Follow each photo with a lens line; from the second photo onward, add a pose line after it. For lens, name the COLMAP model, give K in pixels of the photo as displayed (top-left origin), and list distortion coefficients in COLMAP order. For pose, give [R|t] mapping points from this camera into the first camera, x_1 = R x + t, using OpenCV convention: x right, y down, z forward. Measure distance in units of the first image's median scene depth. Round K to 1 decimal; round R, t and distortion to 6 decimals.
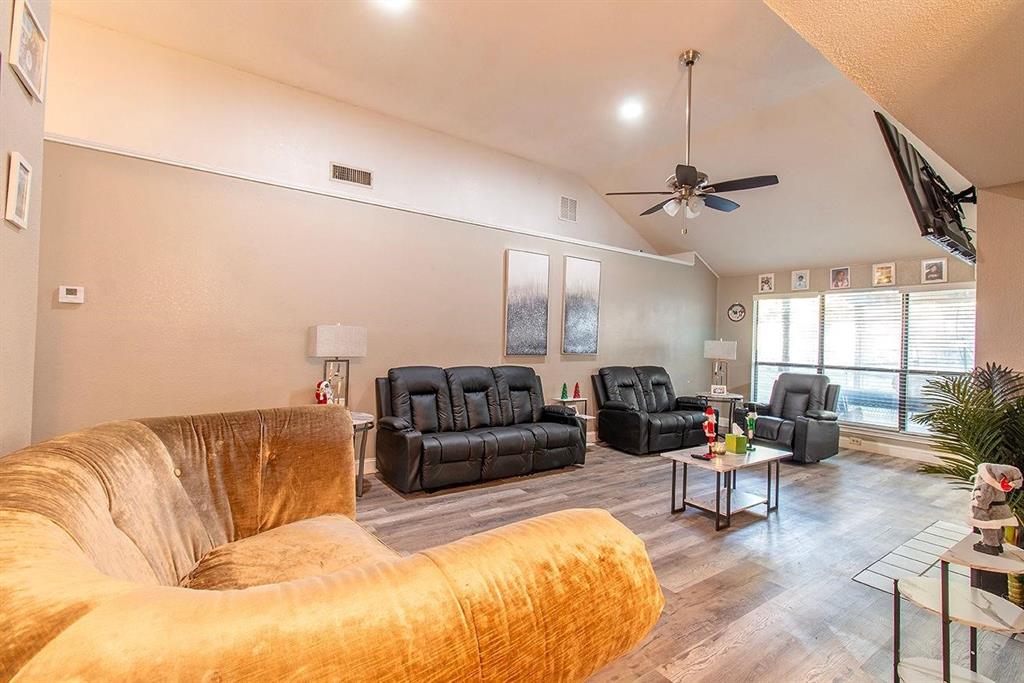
lens RADIAL K [[471.0, 0, 515.6], [0, 471.0, 334.9], [0, 0, 1]] dist [0.000332, -0.000048]
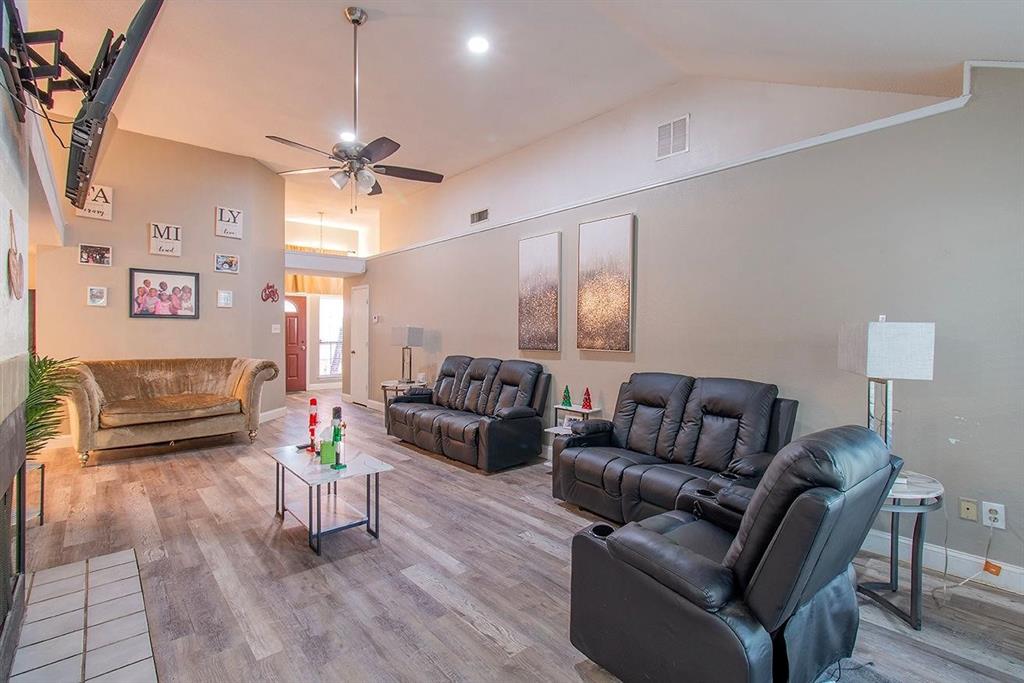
lens RADIAL K [[471.0, 0, 515.6], [0, 471.0, 334.9], [0, 0, 1]] dist [0.000332, -0.000048]
pose [[0.110521, -0.022508, -0.993619, 0.940326], [0.008593, 0.999728, -0.021690, 0.034860], [0.993837, -0.006141, 0.110684, 0.875430]]
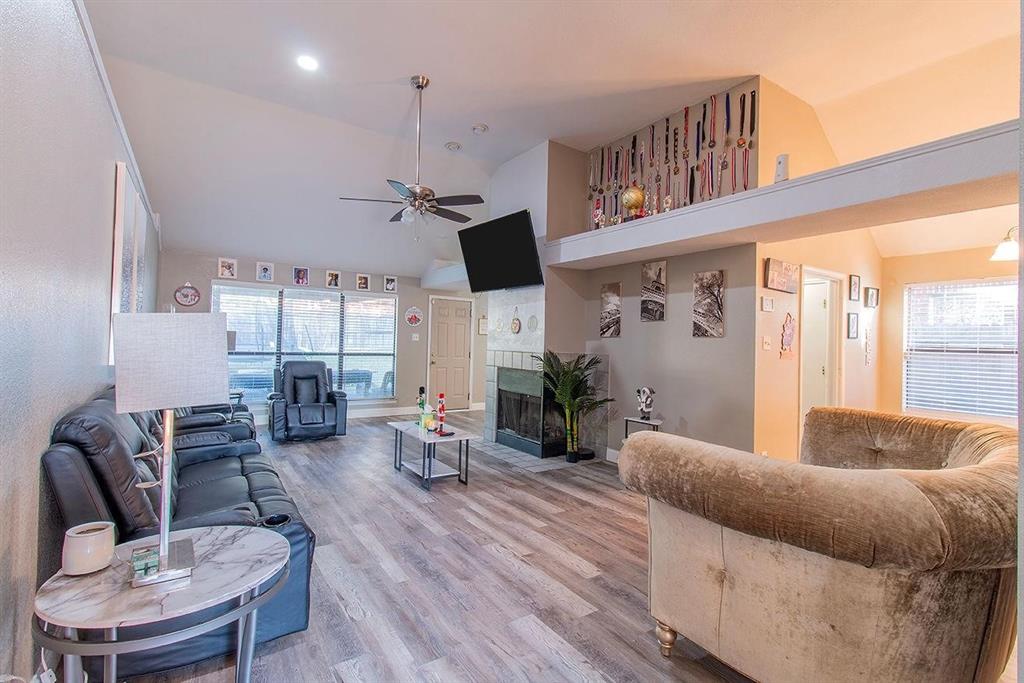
lens RADIAL K [[471.0, 0, 515.6], [0, 471.0, 334.9], [0, 0, 1]] dist [0.000332, -0.000048]
pose [[0.014878, -0.010572, 0.999833, -0.538829], [-0.037180, 0.999247, 0.011119, -0.011414], [-0.999198, -0.037339, 0.014473, 0.537620]]
